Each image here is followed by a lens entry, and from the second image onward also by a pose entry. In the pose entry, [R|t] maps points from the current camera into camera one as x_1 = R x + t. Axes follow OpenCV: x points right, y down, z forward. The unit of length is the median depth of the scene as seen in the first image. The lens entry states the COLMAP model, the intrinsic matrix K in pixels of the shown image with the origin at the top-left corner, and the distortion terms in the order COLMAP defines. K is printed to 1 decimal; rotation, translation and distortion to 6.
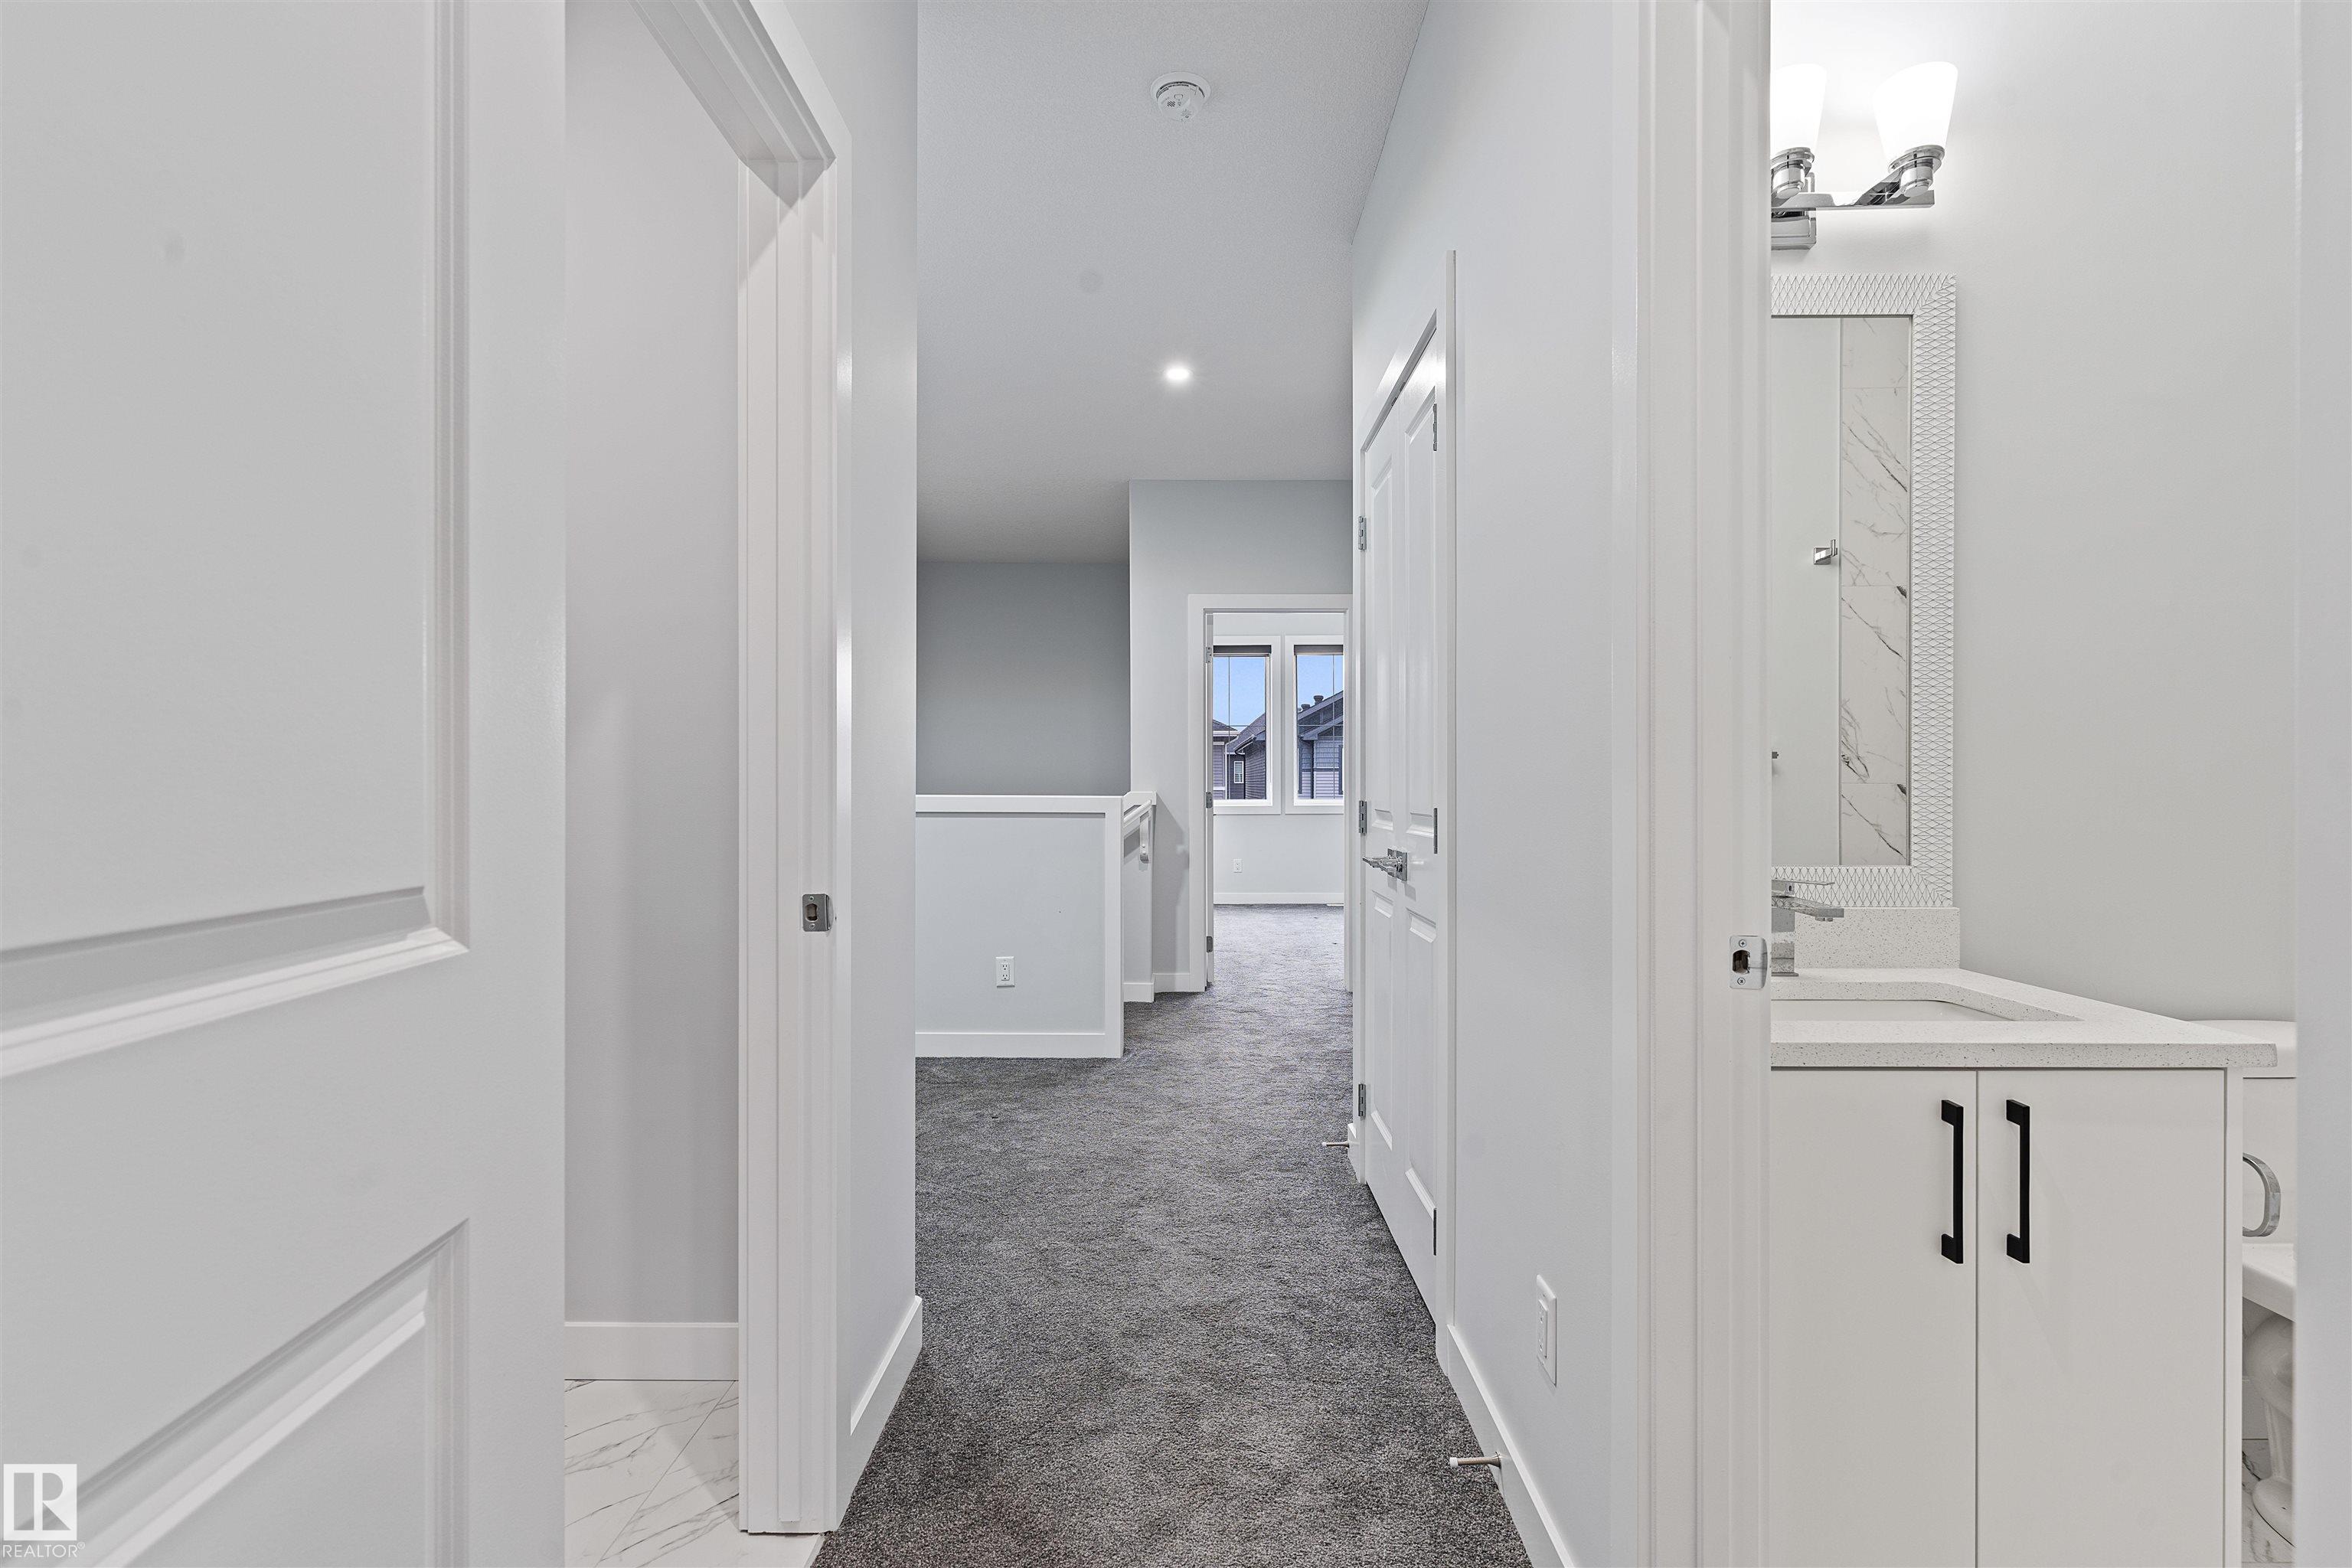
lens RADIAL K [[1134.8, 0, 1184.2], [0, 1134.8, 771.7], [0, 0, 1]] dist [0.005156, -0.000564]
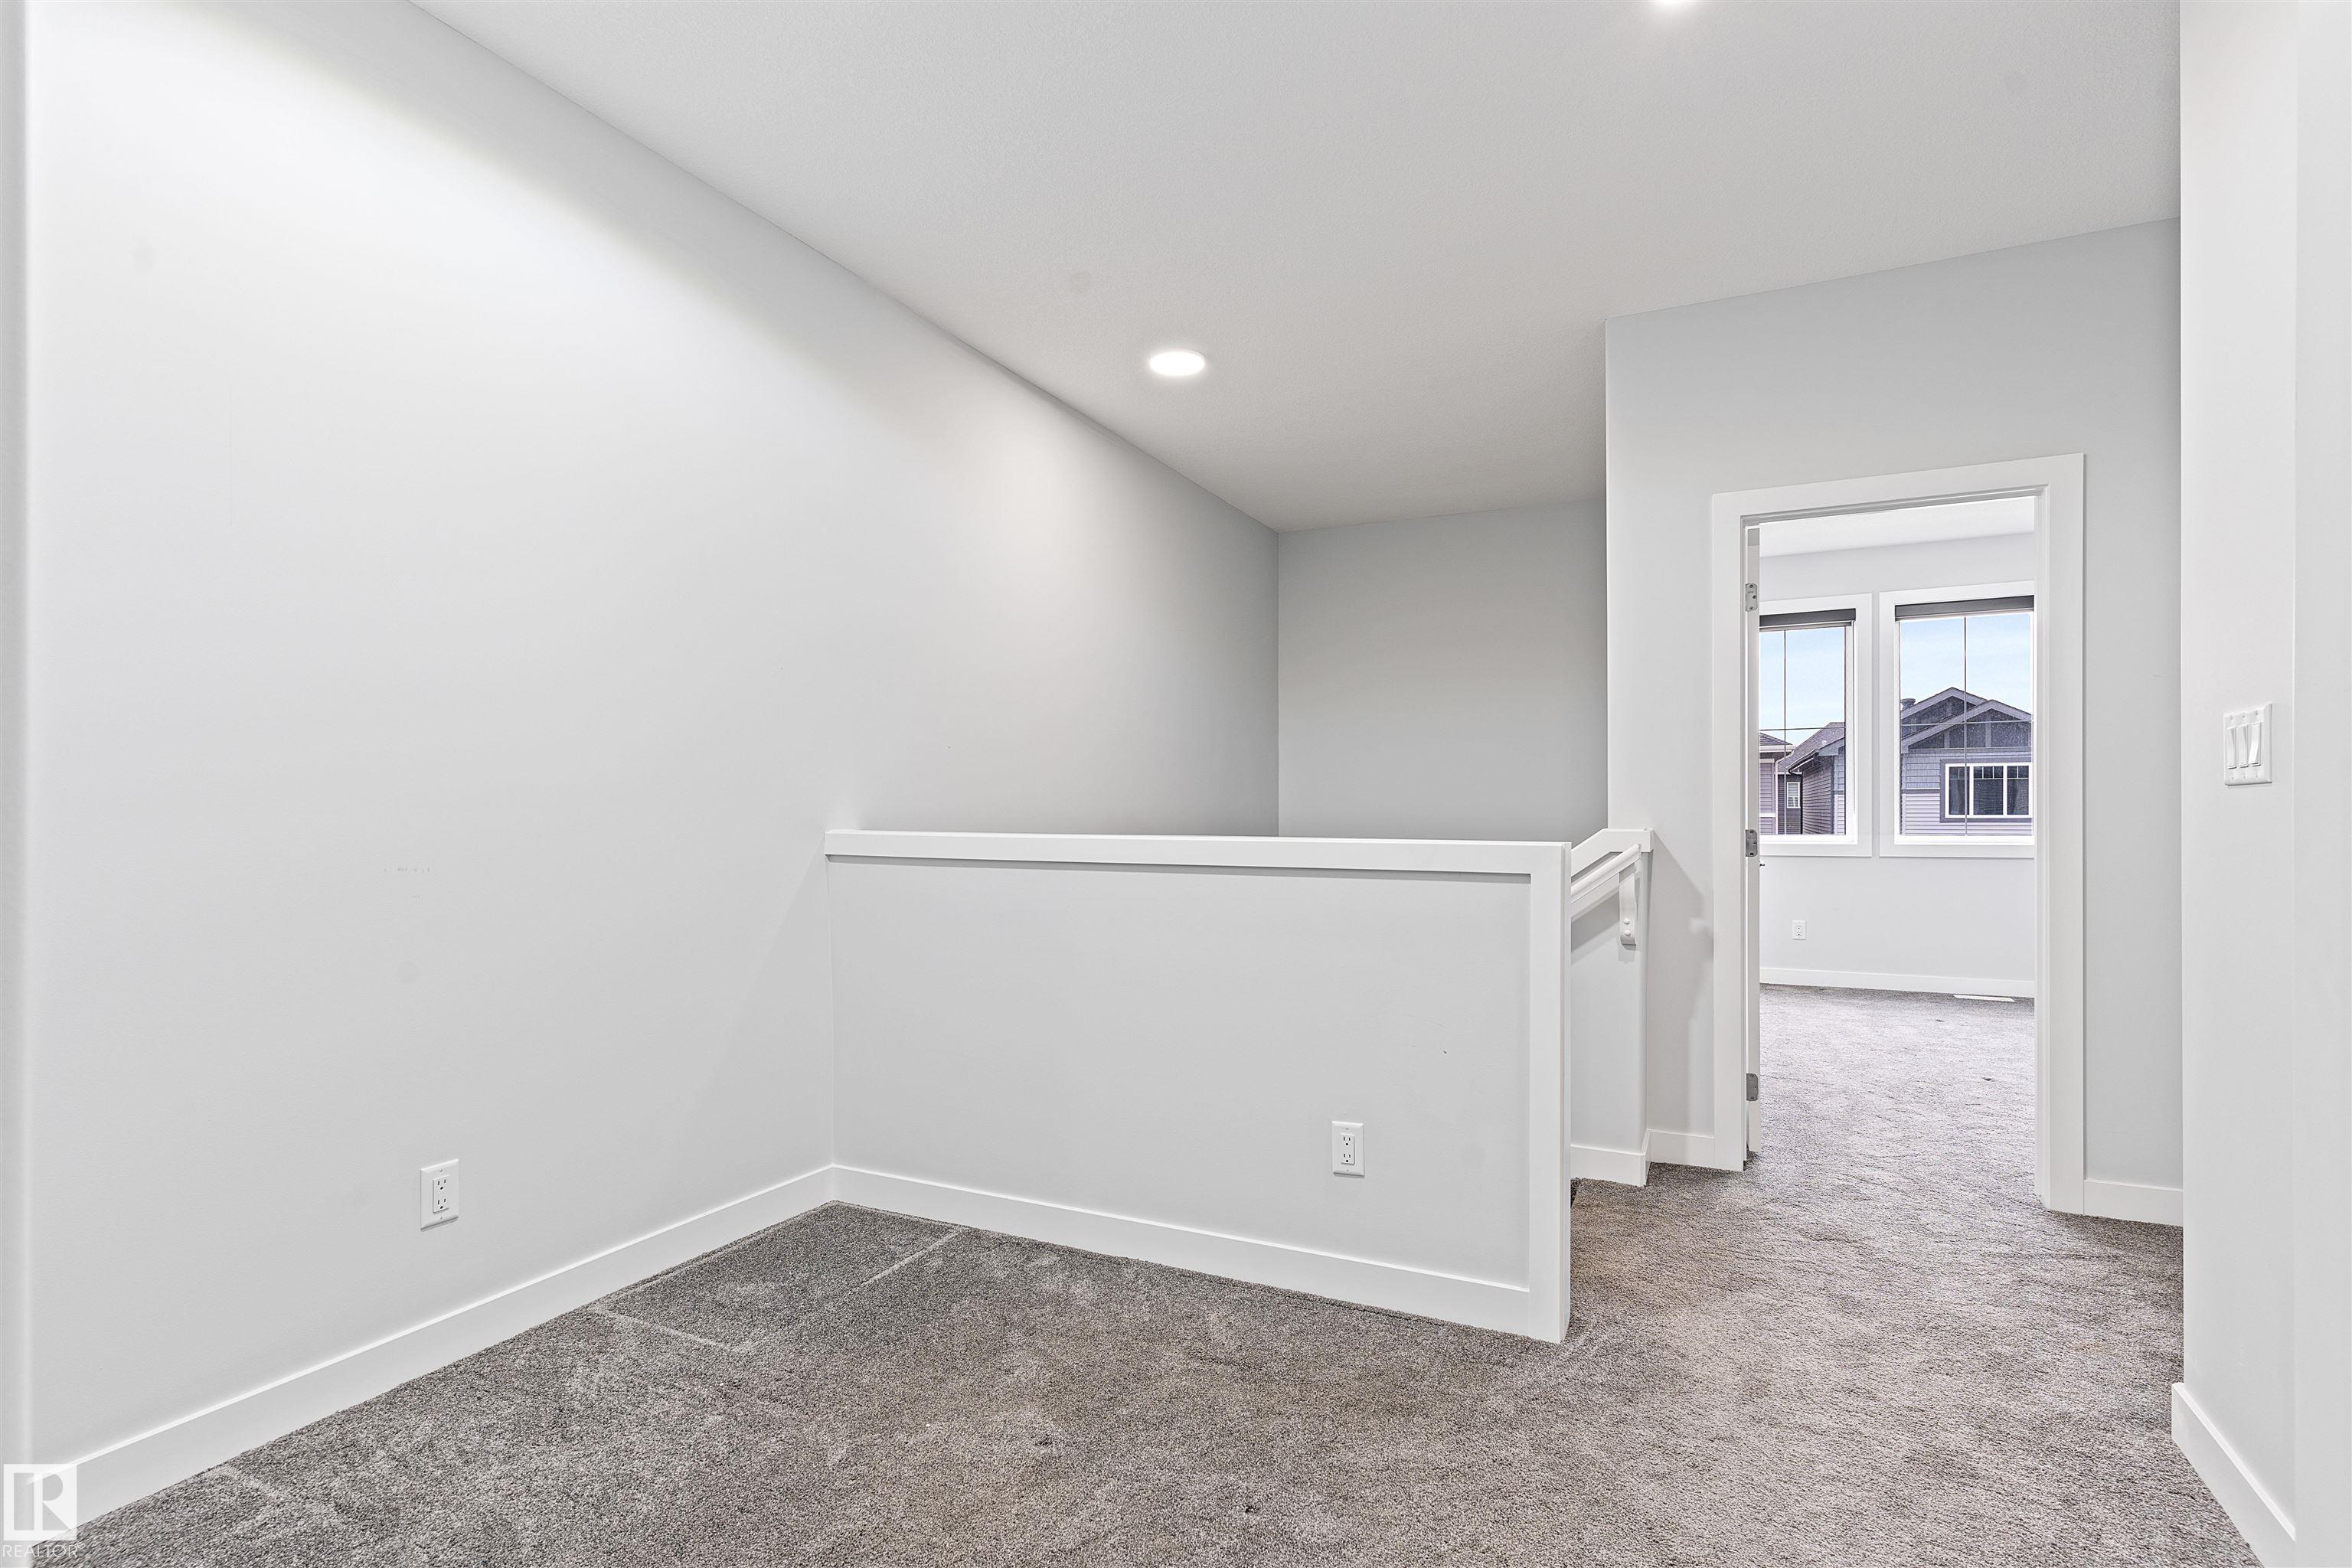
lens RADIAL K [[1134.8, 0, 1163.7], [0, 1134.8, 807.5], [0, 0, 1]] dist [0.005156, -0.000564]
pose [[0.897239, -0.001017, -0.441544, 0.008827], [0.005321, 0.999950, 0.008510, -0.000610], [0.441513, -0.009985, 0.897199, 0.337549]]
